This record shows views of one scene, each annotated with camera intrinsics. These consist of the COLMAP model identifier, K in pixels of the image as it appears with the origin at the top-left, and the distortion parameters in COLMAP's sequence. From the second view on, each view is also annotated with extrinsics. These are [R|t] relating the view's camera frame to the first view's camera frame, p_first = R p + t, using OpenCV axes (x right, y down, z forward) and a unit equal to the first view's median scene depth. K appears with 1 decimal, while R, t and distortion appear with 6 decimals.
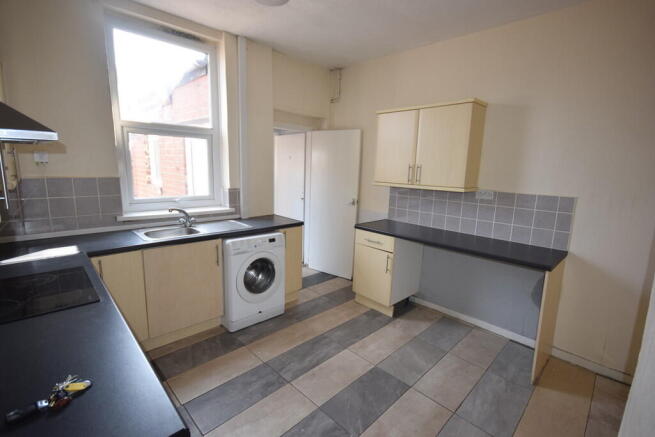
lens RADIAL K [[302.8, 0, 331.8], [0, 302.8, 218.8], [0, 0, 1]] dist [0.009474, -0.001169]
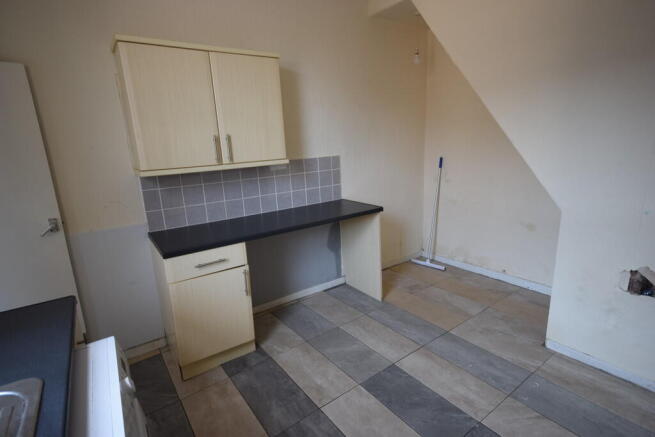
lens RADIAL K [[328.7, 0, 323.9], [0, 328.7, 221.3], [0, 0, 1]] dist [0.003346, 0.000133]
pose [[0.165504, -0.274177, 0.947331, -0.502898], [0.226598, 0.945450, 0.234044, -0.128550], [-0.959824, 0.175928, 0.218604, 0.720096]]
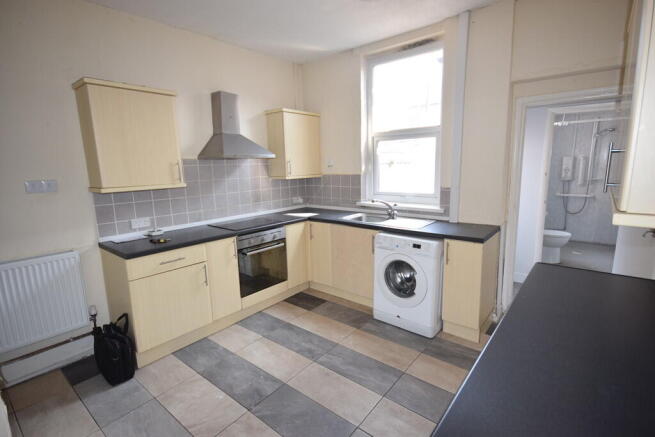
lens RADIAL K [[319.0, 0, 330.4], [0, 319.0, 218.5], [0, 0, 1]] dist [0.013342, -0.004182]
pose [[0.096068, 0.136804, -0.985929, 0.737746], [-0.144303, 0.981960, 0.122192, -0.091587], [0.984859, 0.130533, 0.114077, 0.680005]]
